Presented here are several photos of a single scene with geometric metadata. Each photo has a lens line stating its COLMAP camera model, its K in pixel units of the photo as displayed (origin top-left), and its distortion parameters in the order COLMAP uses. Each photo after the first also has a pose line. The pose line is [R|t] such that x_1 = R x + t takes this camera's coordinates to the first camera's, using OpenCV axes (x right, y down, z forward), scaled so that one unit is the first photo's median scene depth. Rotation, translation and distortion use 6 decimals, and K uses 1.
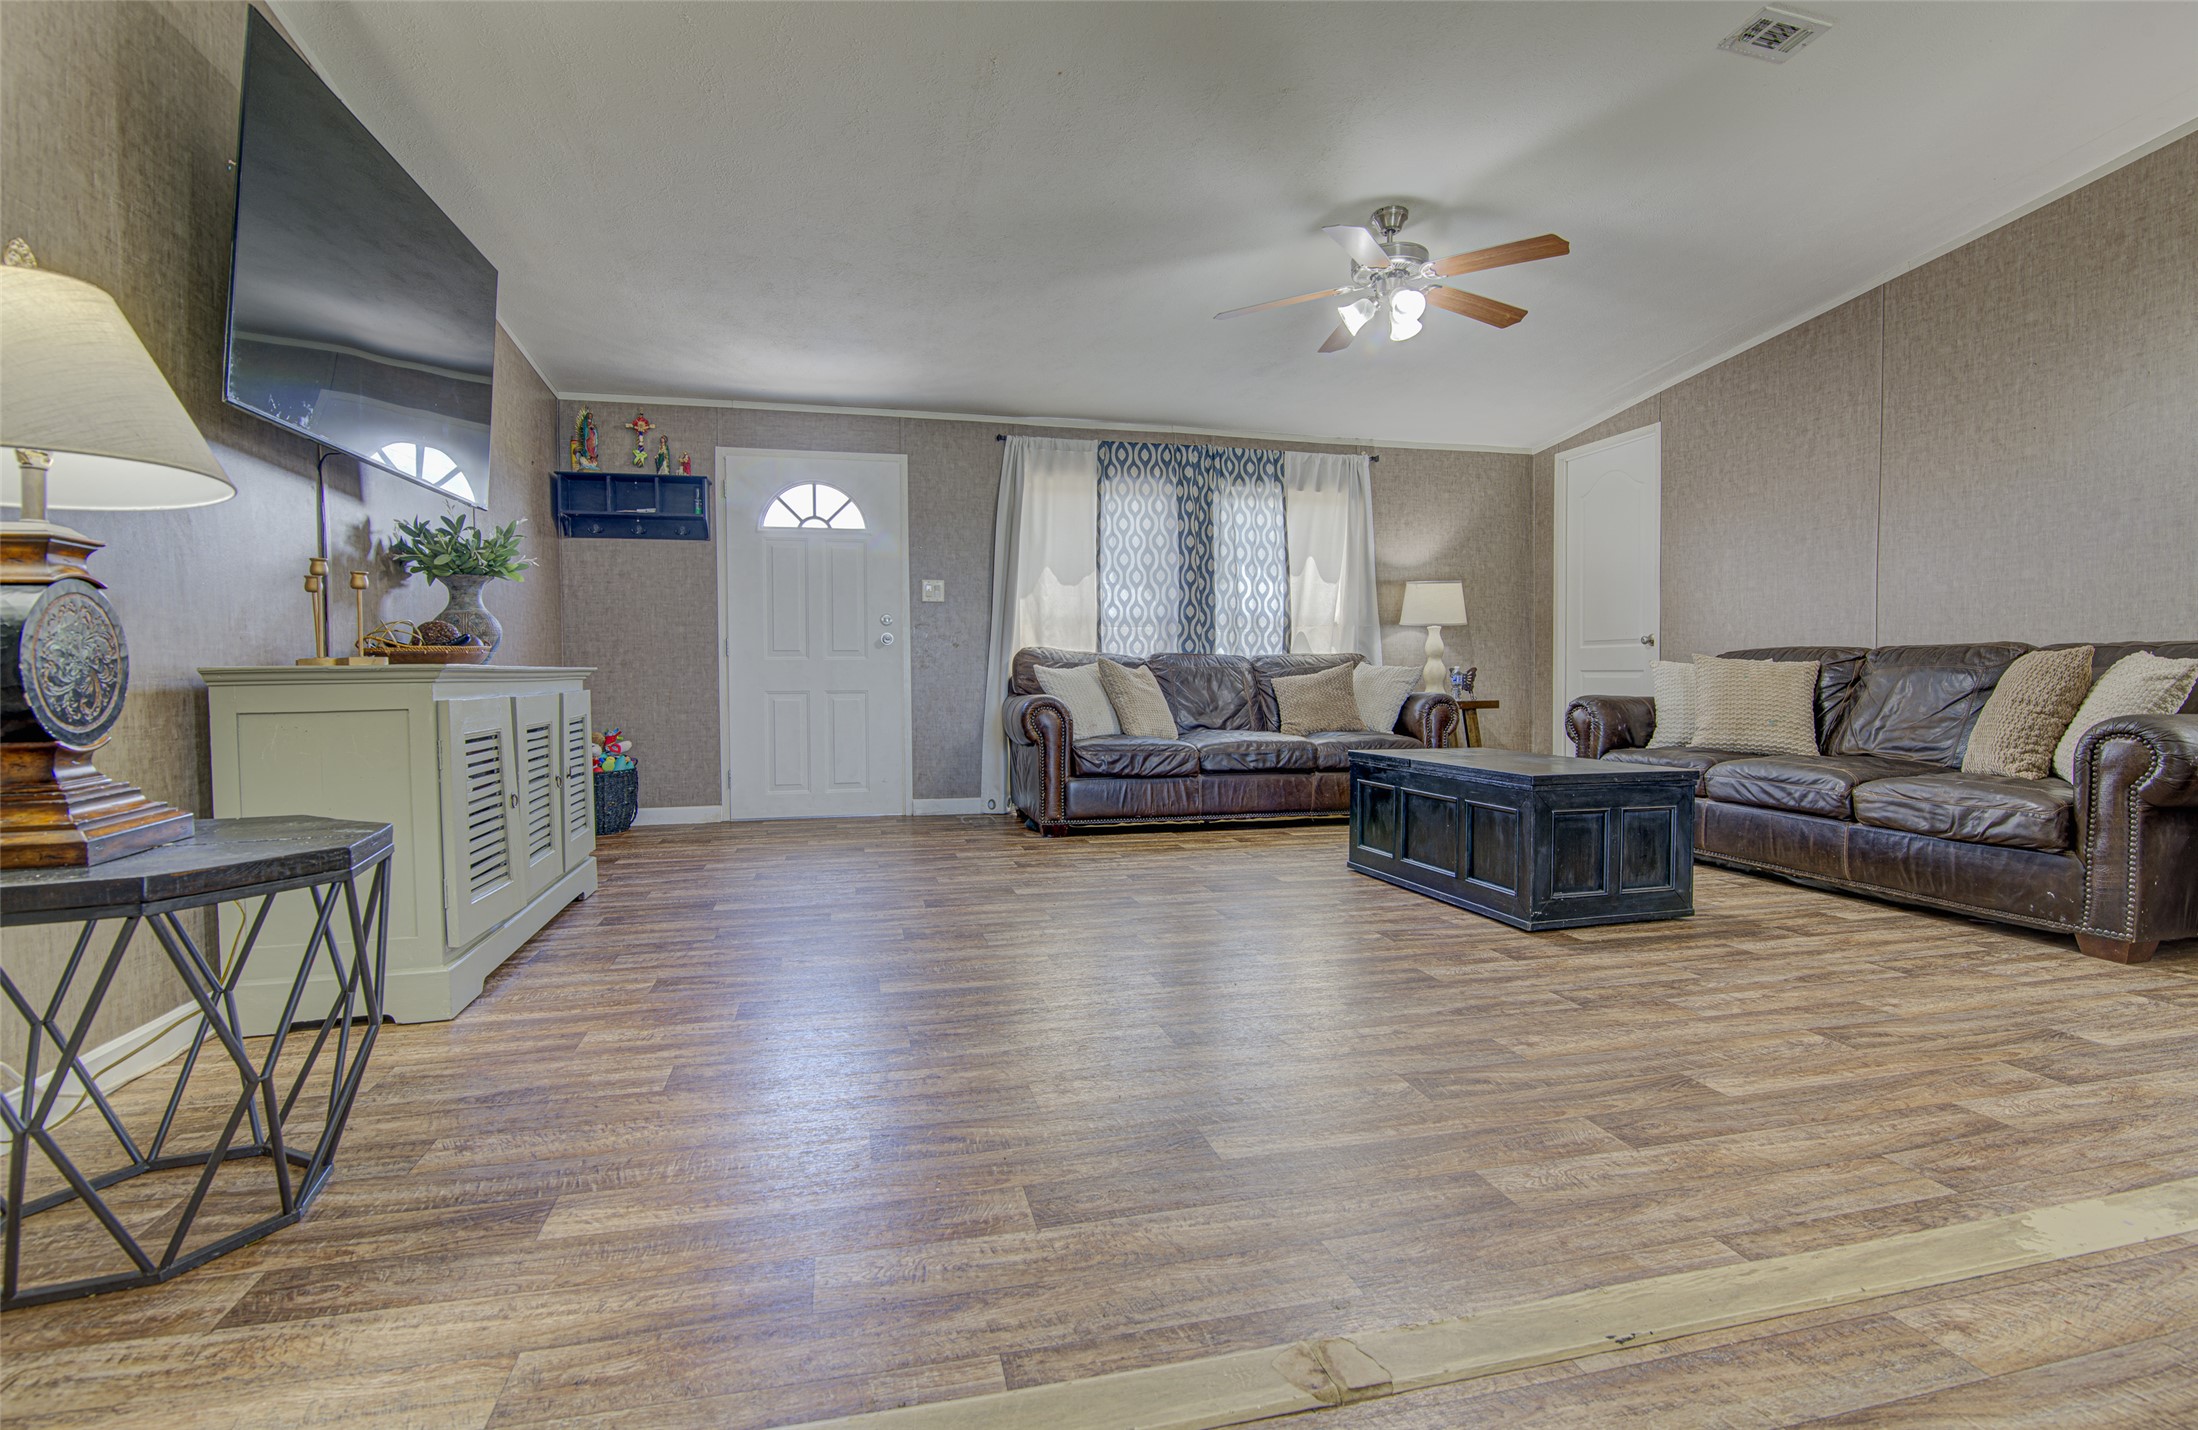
lens RADIAL K [[1109.4, 0, 1099.0], [0, 1109.4, 715.0], [0, 0, 1]] dist [-0.004887, 0.000263]
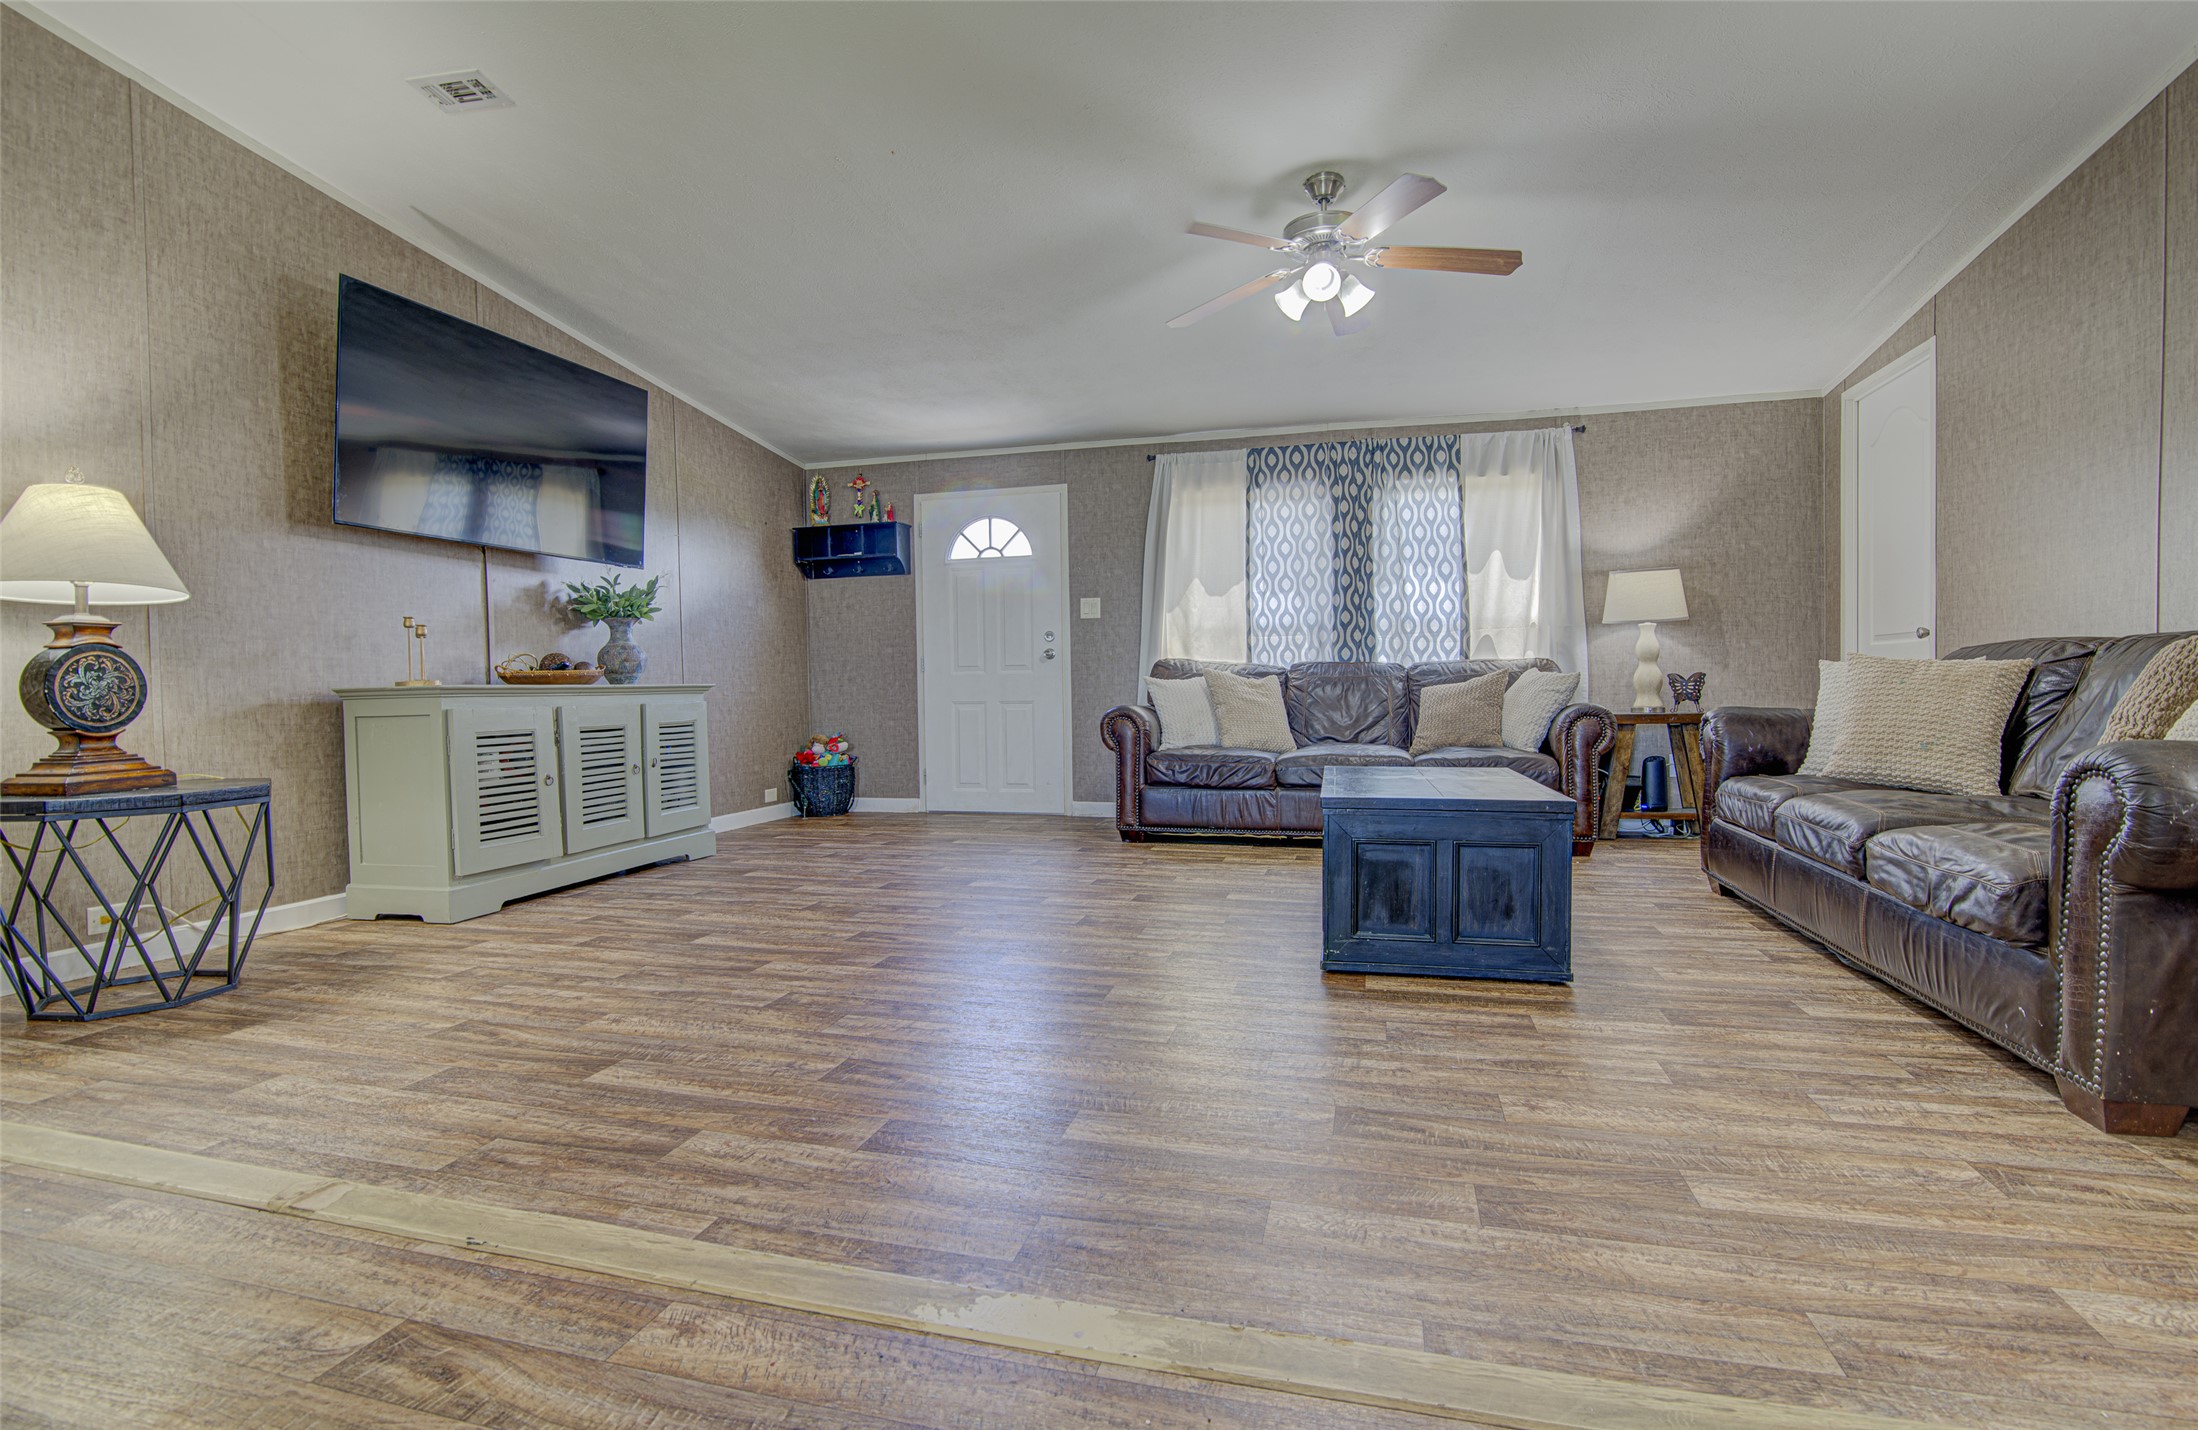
lens RADIAL K [[1109.4, 0, 1099.0], [0, 1109.4, 715.0], [0, 0, 1]] dist [-0.004887, 0.000263]
pose [[0.857563, 0.005887, -0.514345, 0.419707], [-0.010192, 0.999933, -0.005547, -0.002947], [0.514278, 0.009999, 0.857565, 0.088948]]
